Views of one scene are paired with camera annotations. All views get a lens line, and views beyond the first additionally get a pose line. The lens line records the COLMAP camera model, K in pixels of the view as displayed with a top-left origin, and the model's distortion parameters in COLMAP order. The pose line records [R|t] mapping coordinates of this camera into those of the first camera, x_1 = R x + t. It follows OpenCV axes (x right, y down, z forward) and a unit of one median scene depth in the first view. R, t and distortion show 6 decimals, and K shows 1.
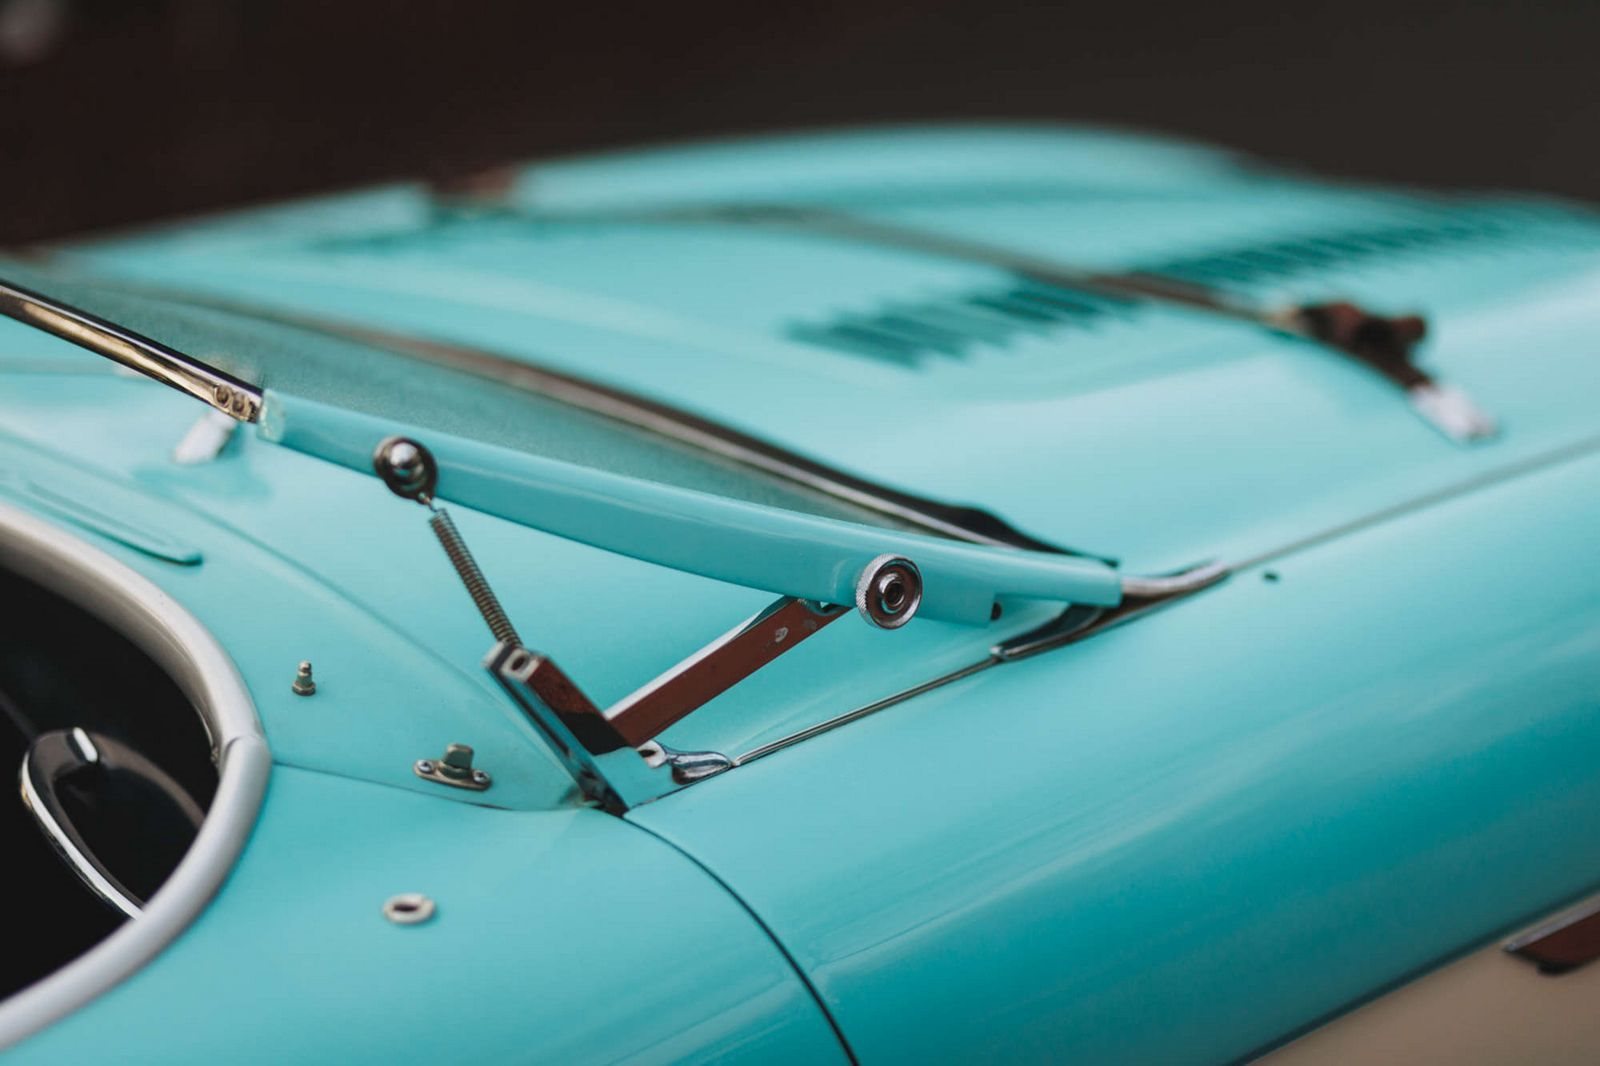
lens RADIAL K [[3672.8, 0, 788.2], [0, 3672.8, 540.8], [0, 0, 1]] dist [0.011166, 0.000000]
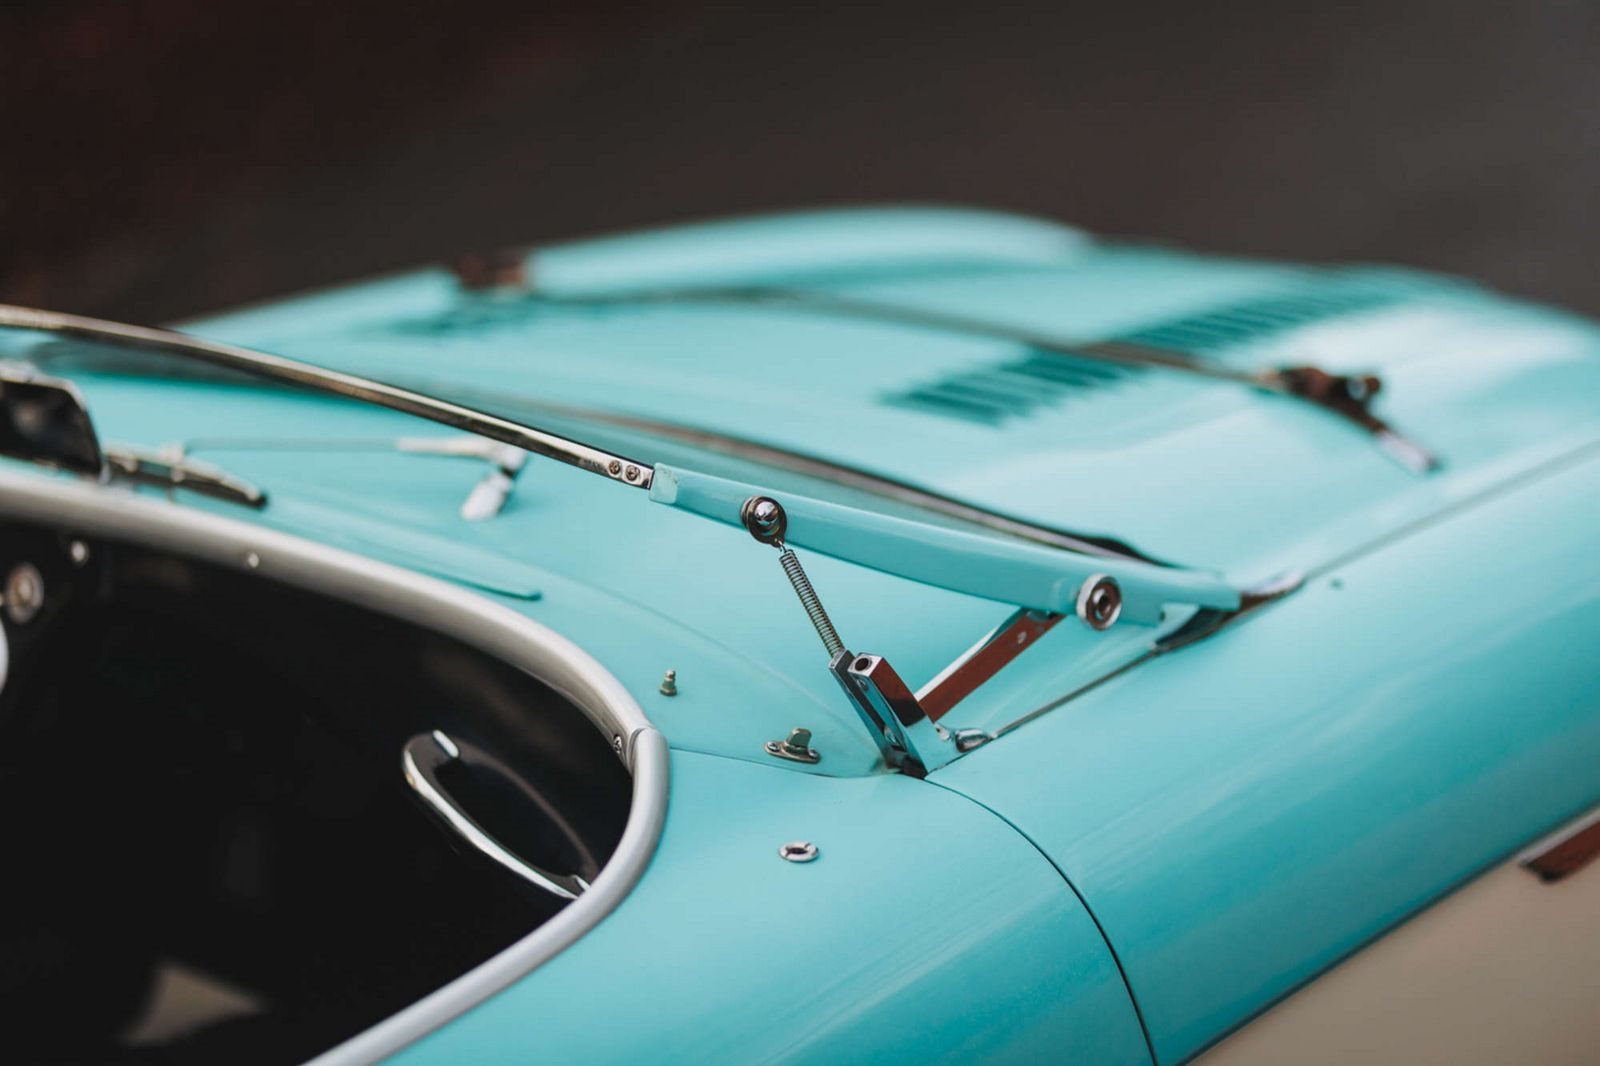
lens RADIAL K [[3672.8, 0, 810.1], [0, 3672.8, 525.3], [0, 0, 1]] dist [0.011166, 0.000000]
pose [[0.991147, -0.028364, 0.129706, -0.241630], [0.029867, 0.999507, -0.009656, -0.004235], [-0.129368, 0.013444, 0.991505, -0.290672]]
